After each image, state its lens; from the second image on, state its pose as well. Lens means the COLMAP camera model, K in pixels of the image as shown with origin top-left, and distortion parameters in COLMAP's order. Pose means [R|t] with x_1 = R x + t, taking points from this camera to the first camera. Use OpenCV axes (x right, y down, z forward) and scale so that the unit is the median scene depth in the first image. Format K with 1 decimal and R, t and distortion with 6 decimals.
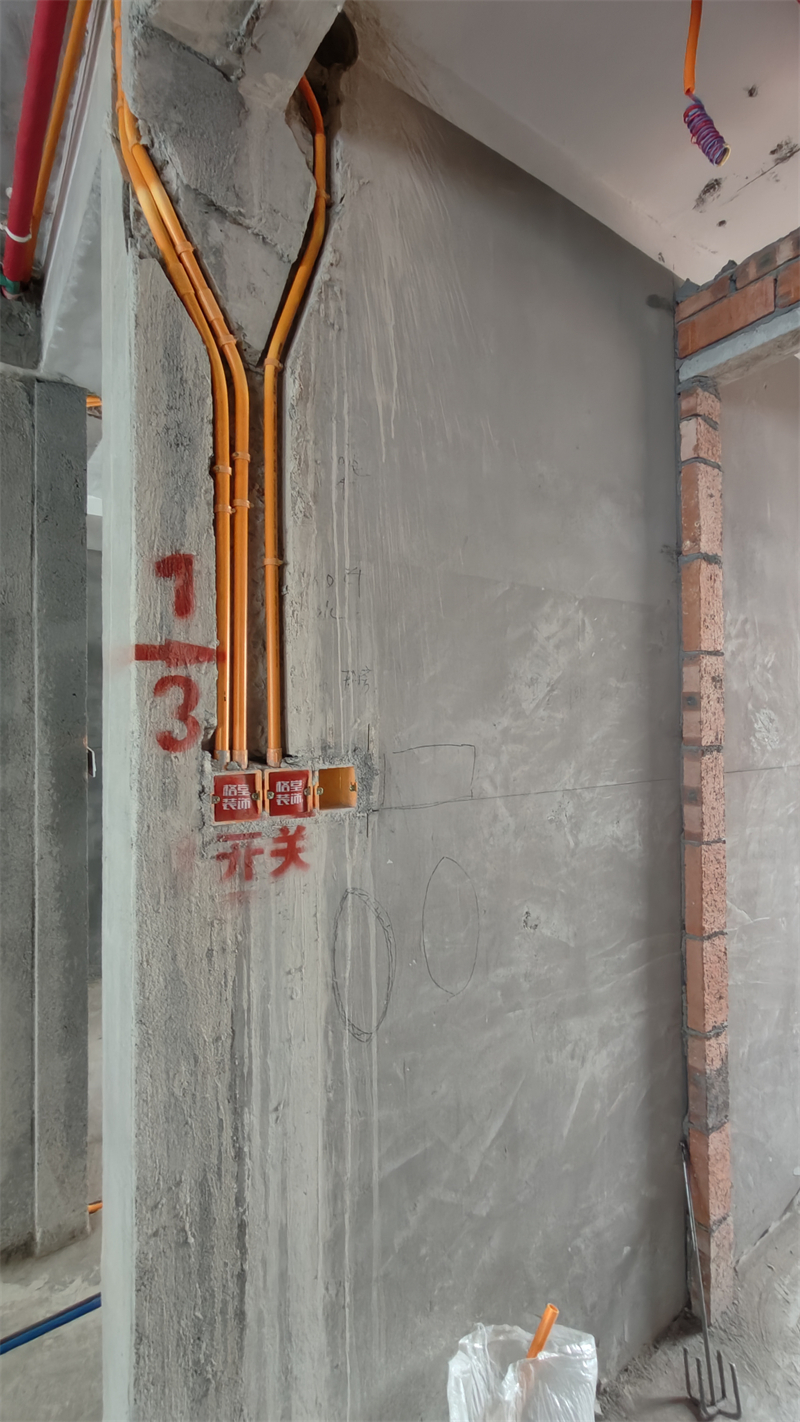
lens RADIAL K [[652.5, 0, 401.1], [0, 652.5, 712.4], [0, 0, 1]] dist [-0.000544, -0.000019]
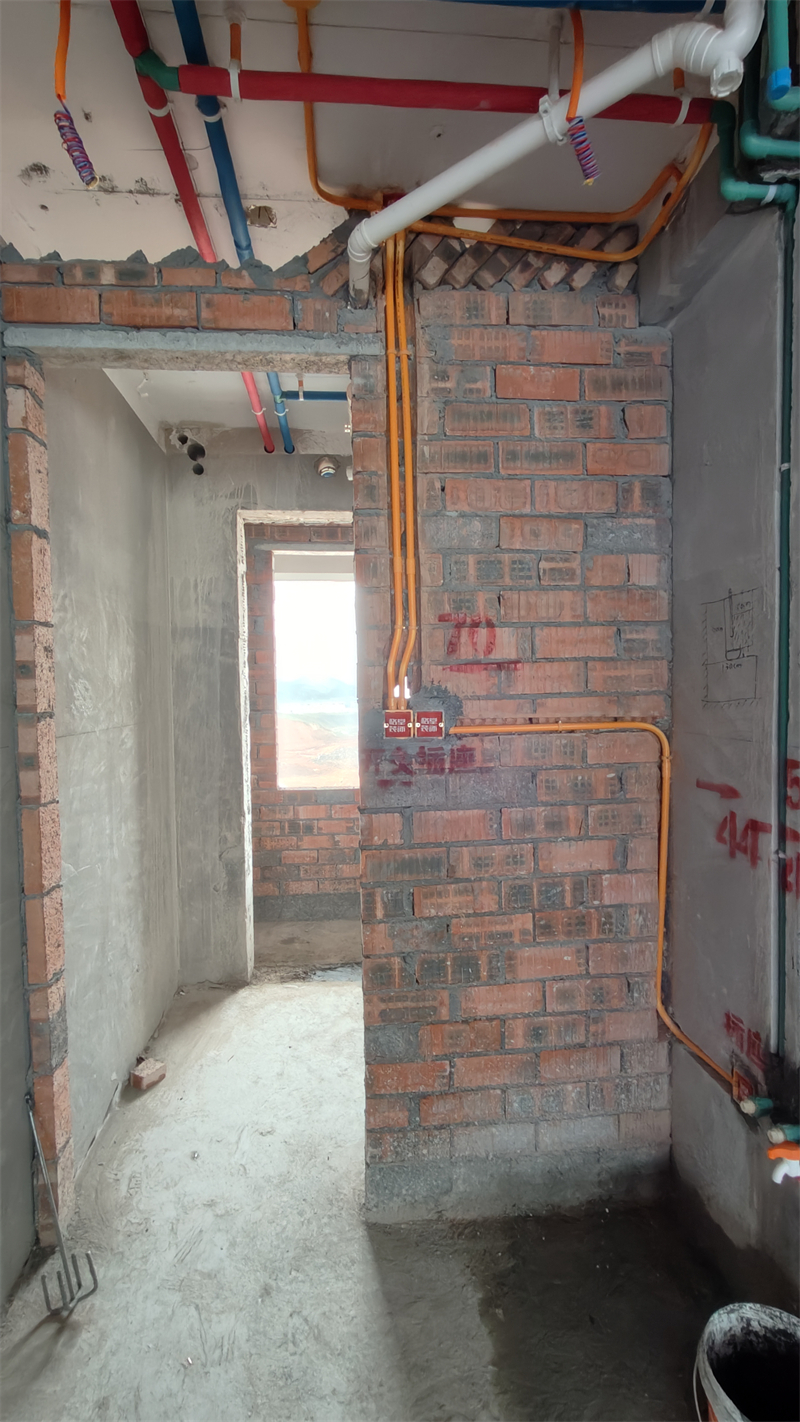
lens RADIAL K [[652.5, 0, 402.0], [0, 652.5, 714.2], [0, 0, 1]] dist [-0.000544, -0.000019]
pose [[0.506920, -0.035604, 0.861258, -0.138907], [0.002282, 0.999199, 0.039963, 0.013208], [-0.861990, -0.018292, 0.506595, -0.028721]]
